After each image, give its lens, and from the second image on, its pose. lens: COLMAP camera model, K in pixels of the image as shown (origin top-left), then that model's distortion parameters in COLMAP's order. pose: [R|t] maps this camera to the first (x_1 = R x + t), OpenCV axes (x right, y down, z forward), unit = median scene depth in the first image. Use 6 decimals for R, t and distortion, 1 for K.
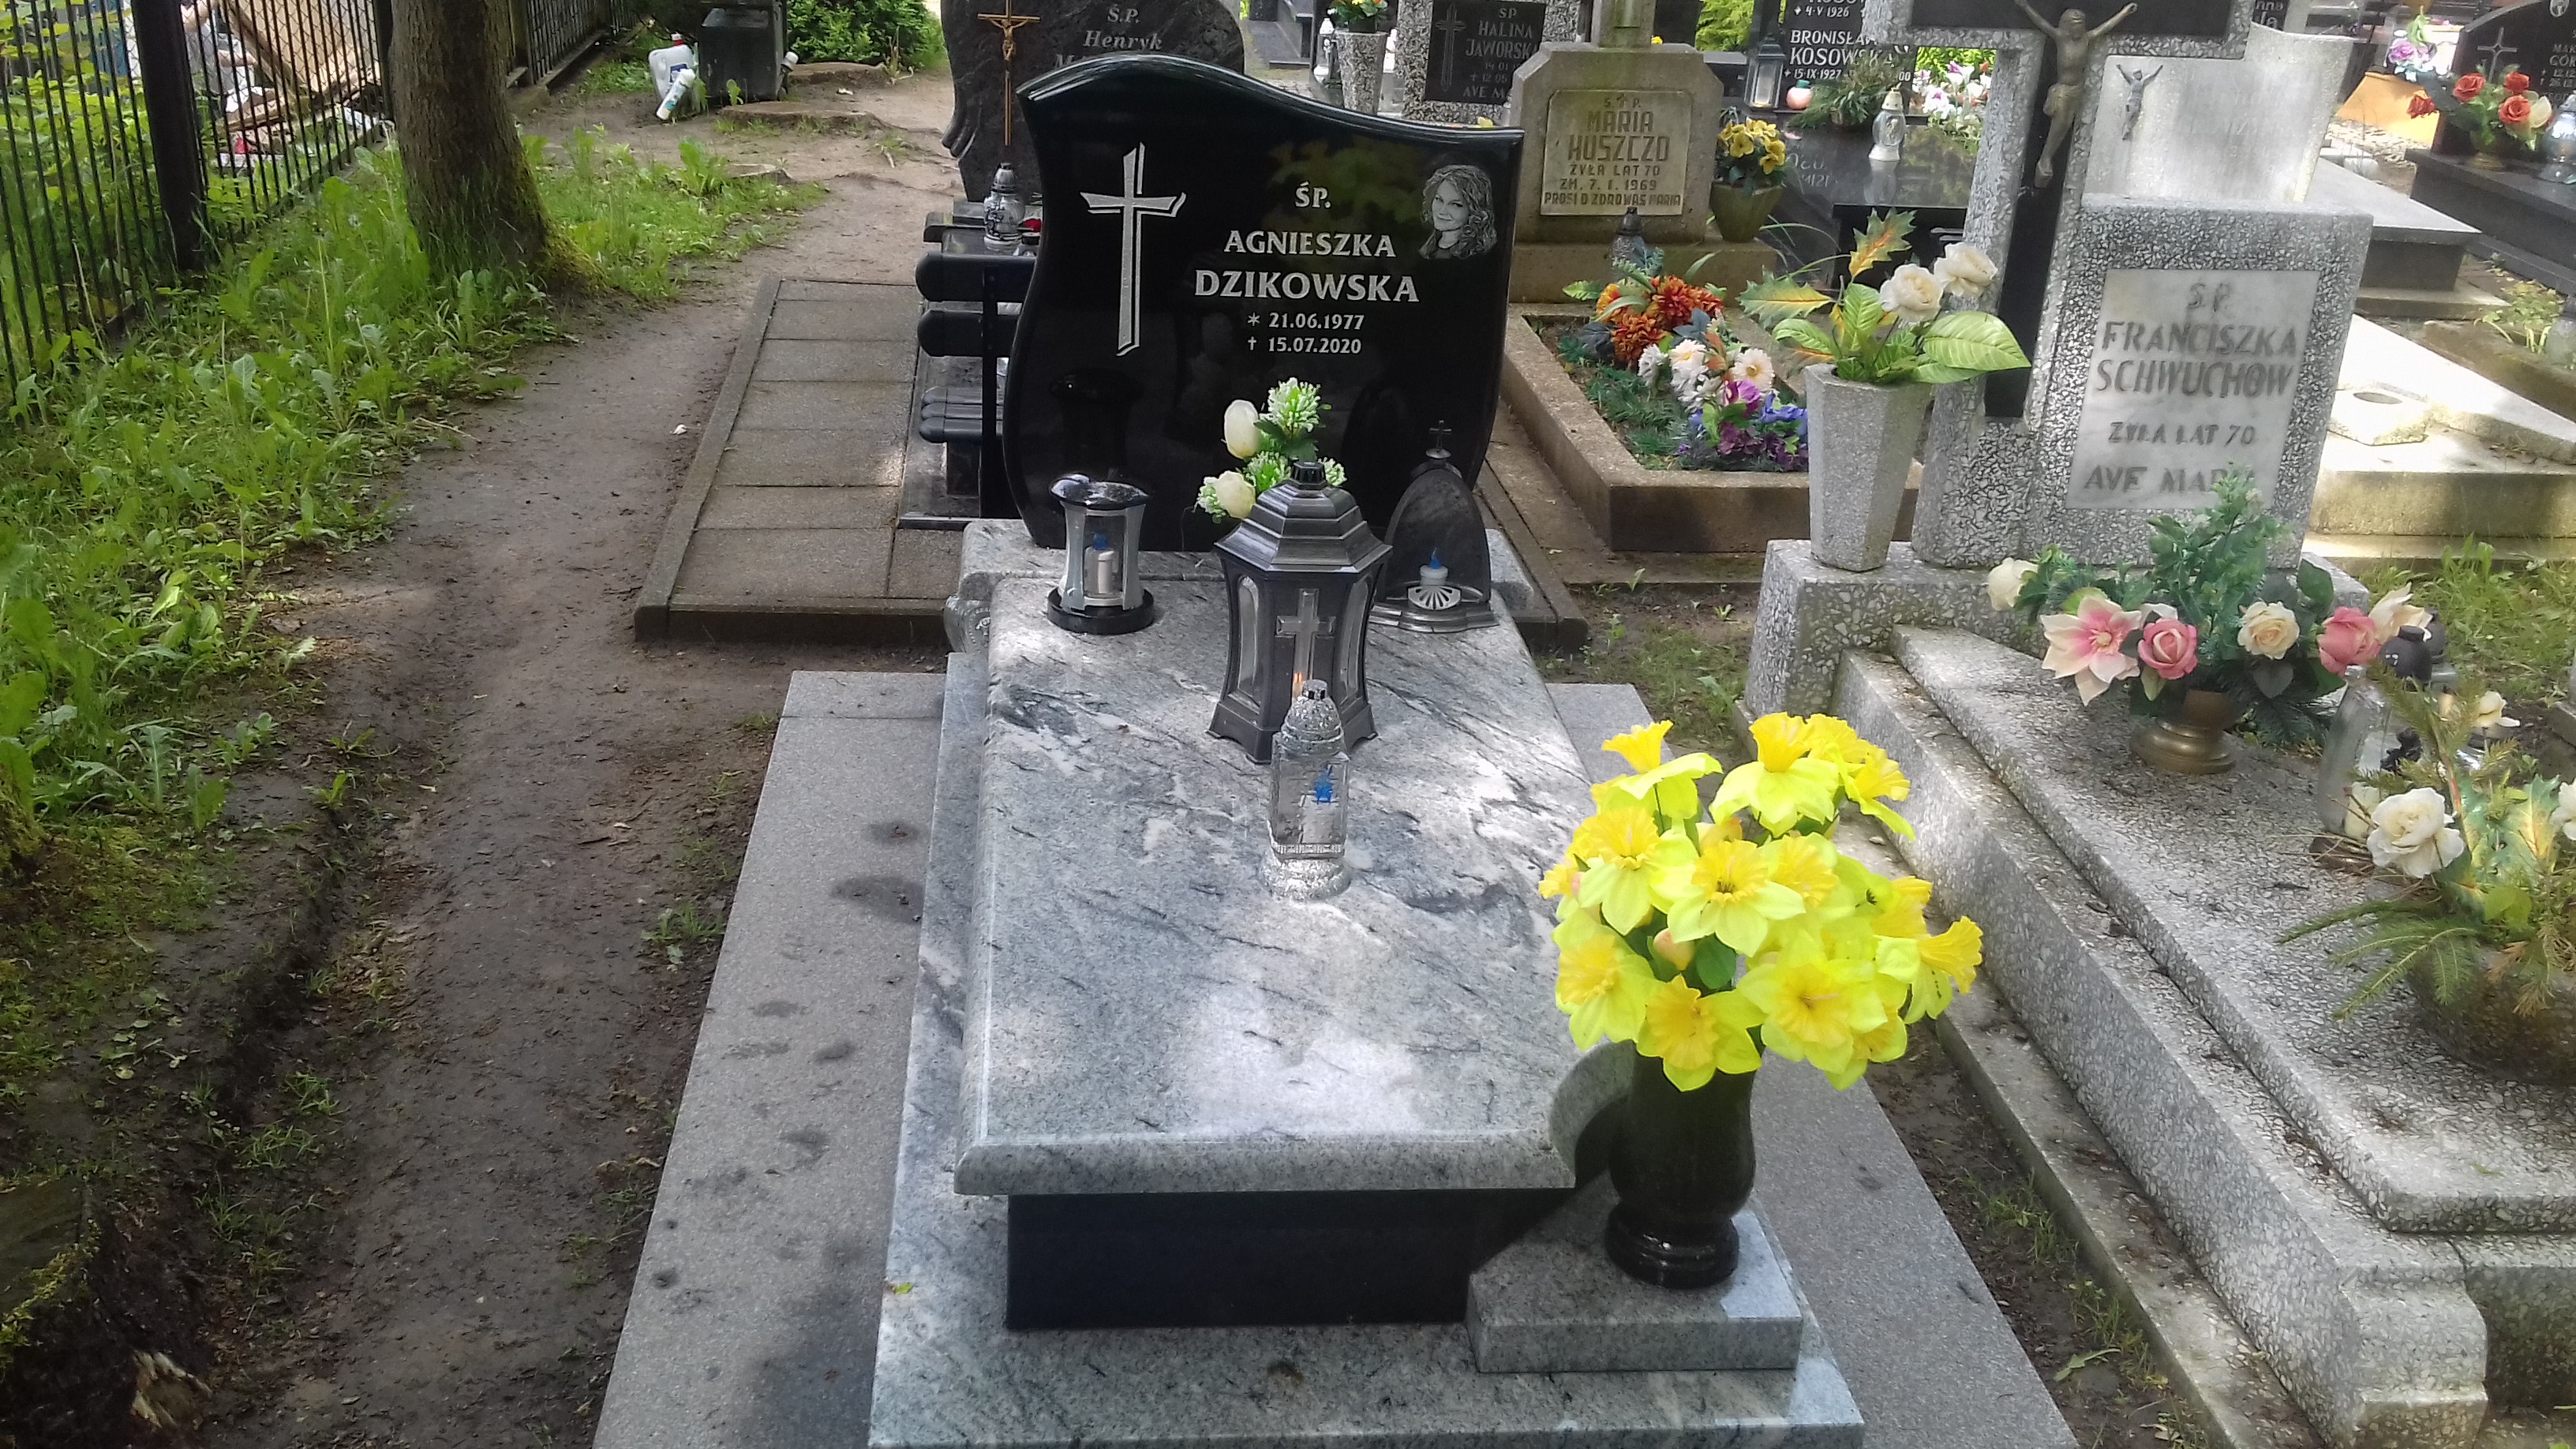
lens RADIAL K [[1966.0, 0, 1294.3], [0, 1966.0, 723.9], [0, 0, 1]] dist [0.002178, -0.022199]
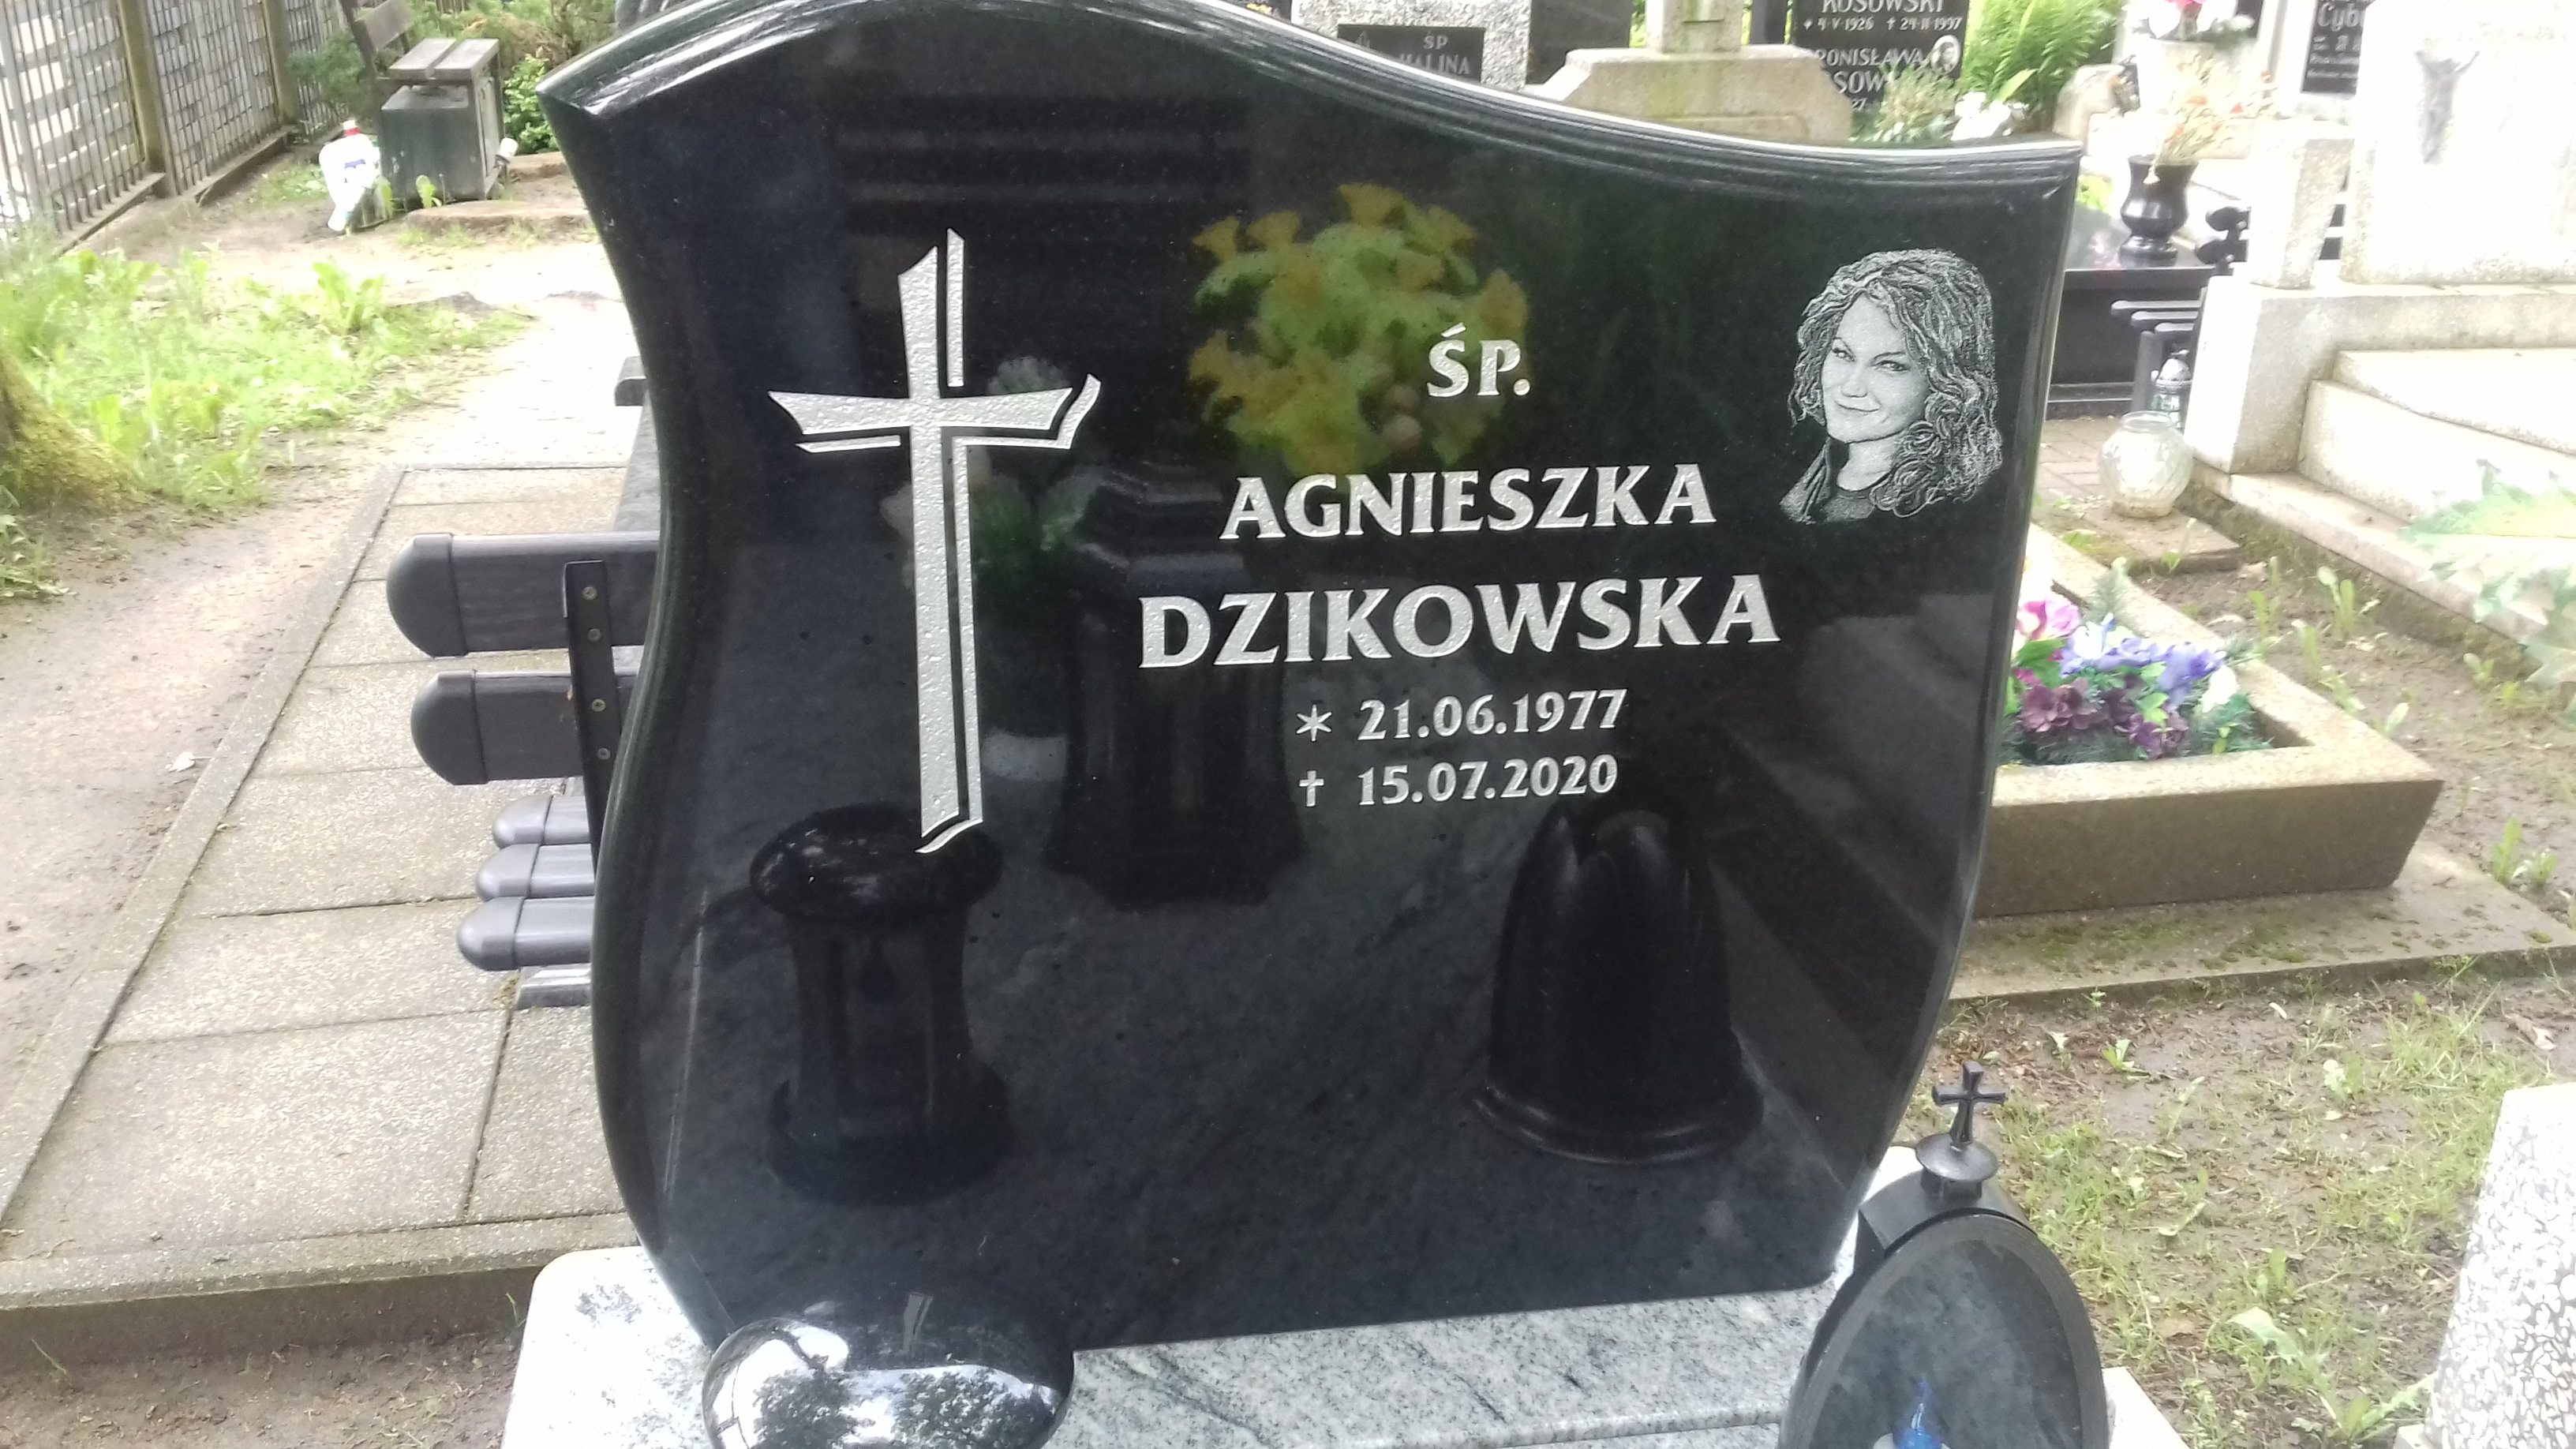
lens RADIAL K [[1966.0, 0, 1283.8], [0, 1966.0, 726.4], [0, 0, 1]] dist [0.002178, -0.022199]
pose [[0.995615, -0.063222, 0.068942, -0.049374], [0.065679, 0.997262, -0.033975, -0.193020], [-0.066605, 0.038354, 0.997042, 0.655076]]
